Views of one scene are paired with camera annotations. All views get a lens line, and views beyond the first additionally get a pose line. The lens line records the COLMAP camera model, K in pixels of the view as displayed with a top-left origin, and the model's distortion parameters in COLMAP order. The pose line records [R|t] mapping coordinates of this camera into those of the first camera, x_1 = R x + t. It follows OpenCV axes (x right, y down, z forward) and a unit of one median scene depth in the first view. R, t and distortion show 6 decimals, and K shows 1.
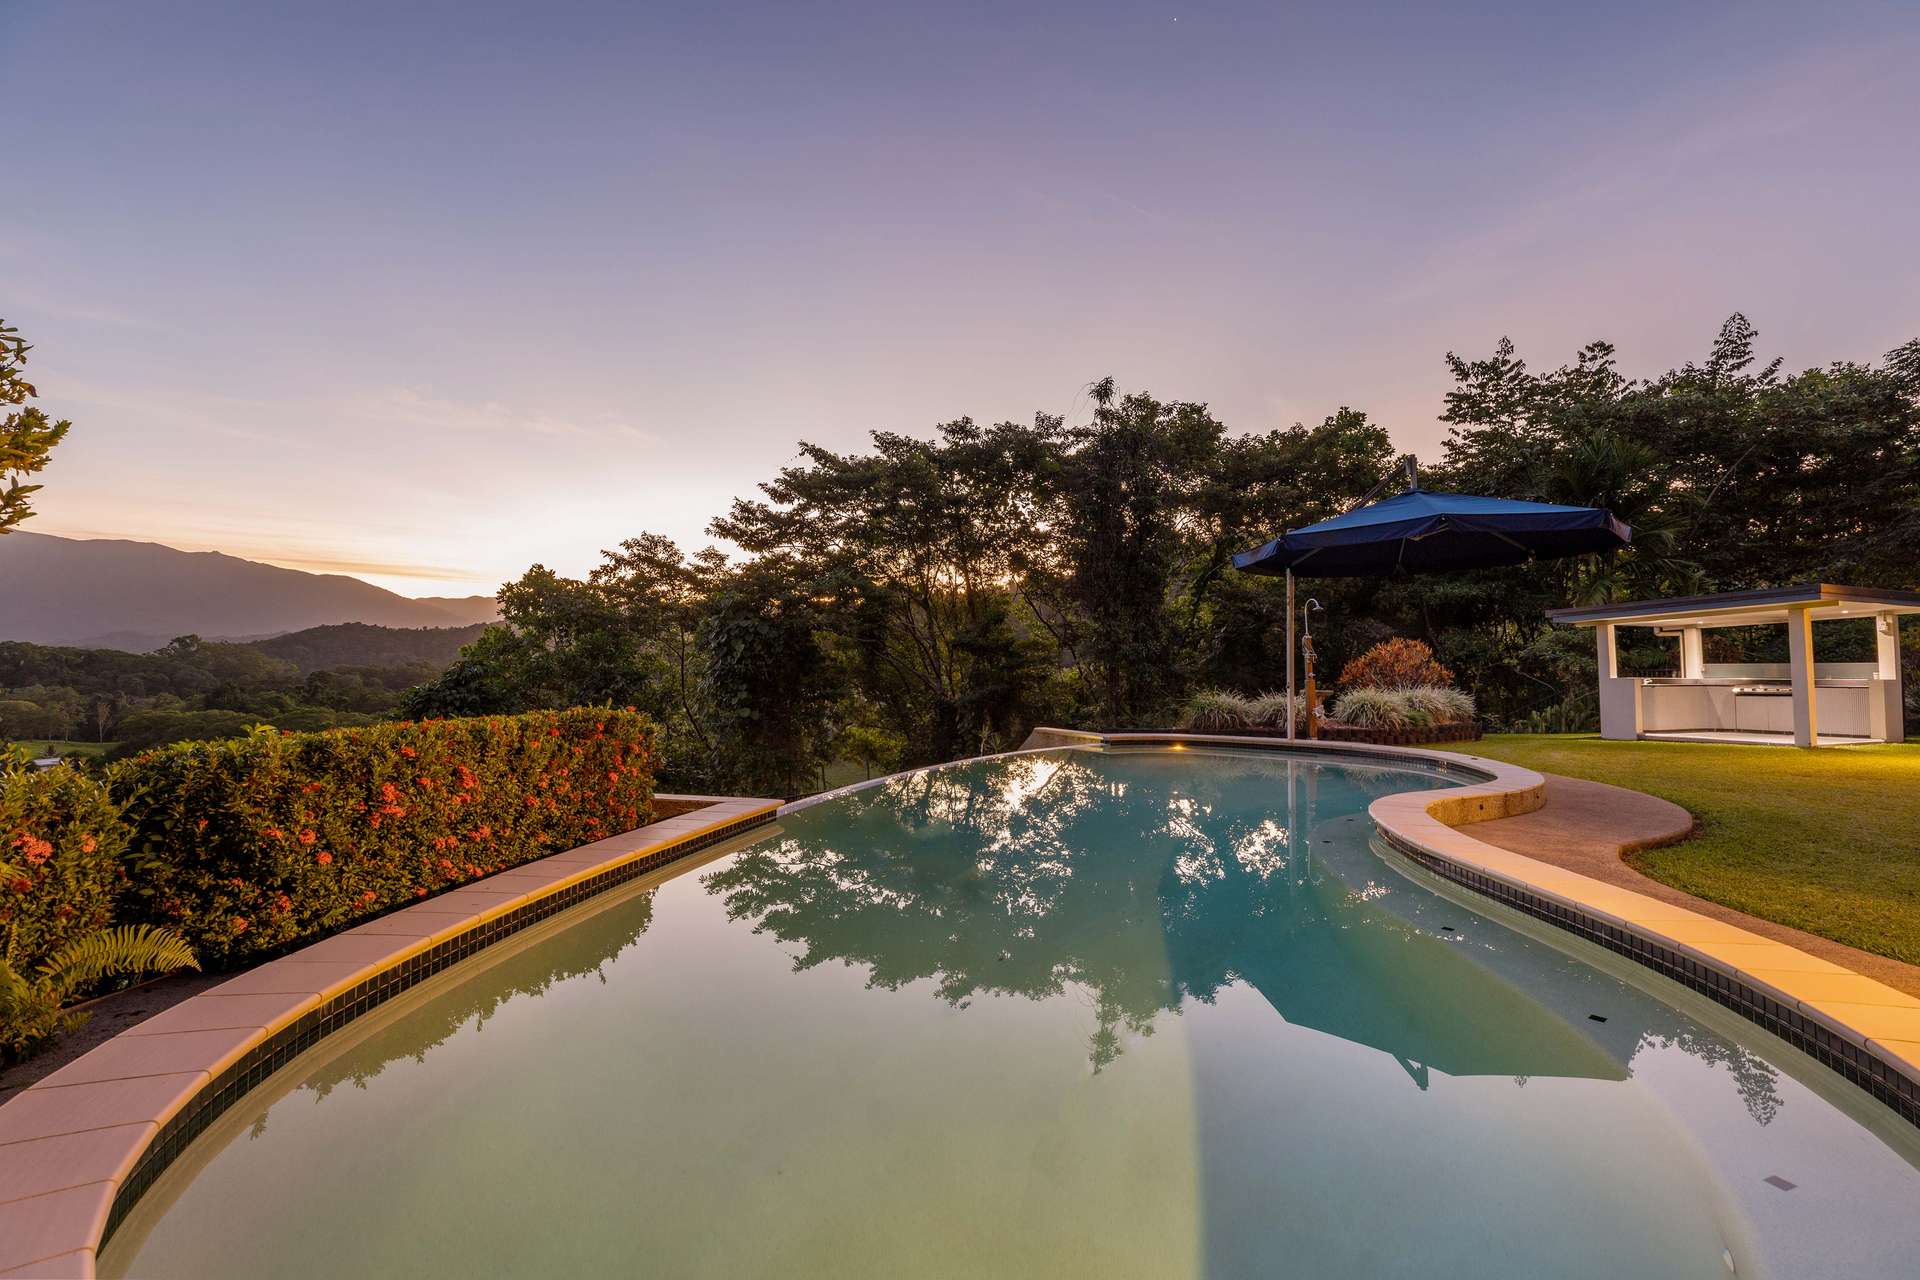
lens RADIAL K [[880.9, 0, 957.3], [0, 880.9, 656.9], [0, 0, 1]] dist [0.002263, 0.000206]
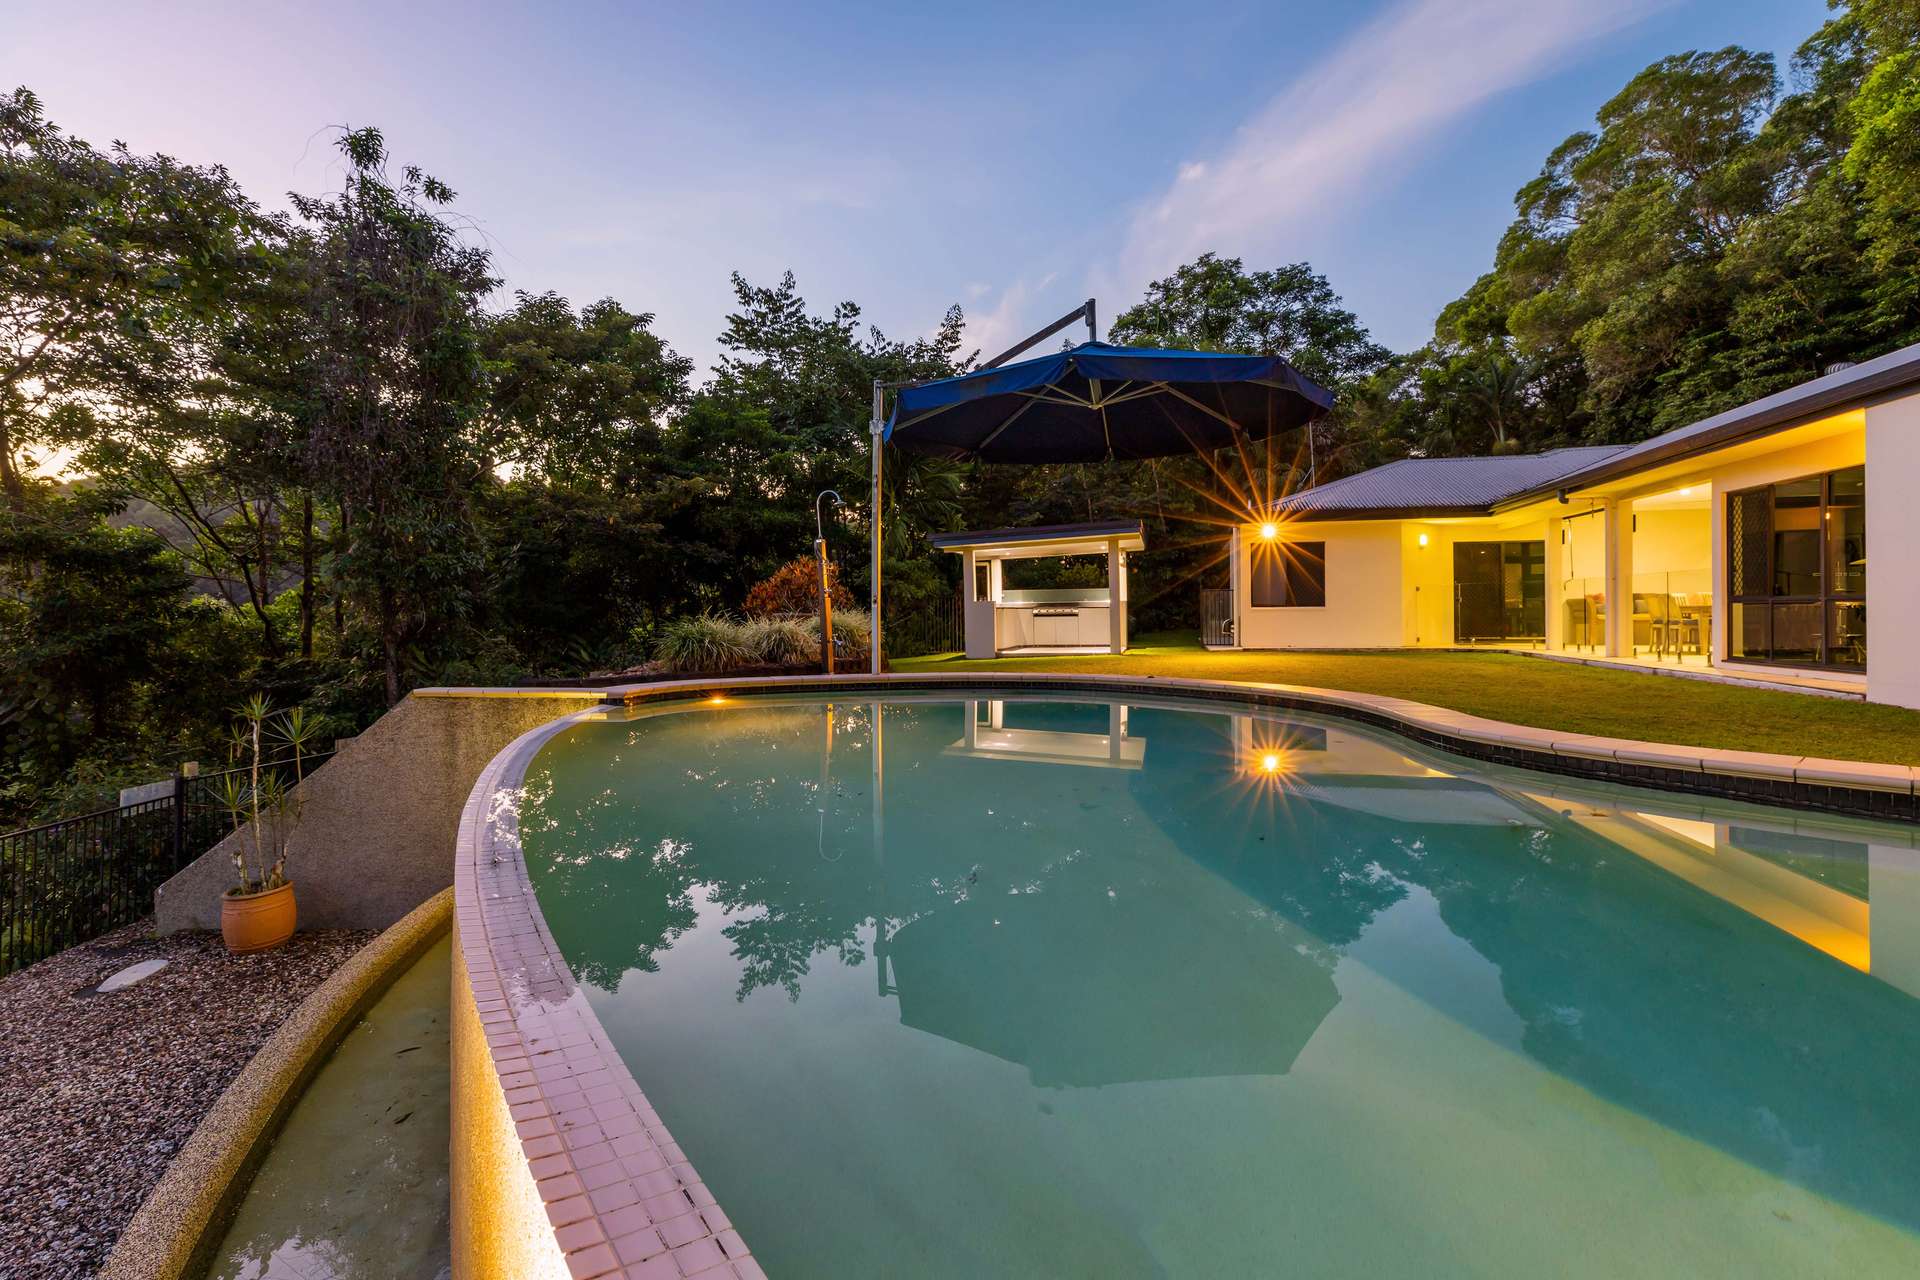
lens RADIAL K [[877.5, 0, 960.7], [0, 877.5, 620.0], [0, 0, 1]] dist [0.002202, 0.000497]
pose [[0.596143, -0.015437, 0.802730, -0.076064], [-0.000851, 0.999802, 0.019858, 0.016813], [-0.802878, -0.012522, 0.596012, 0.251656]]
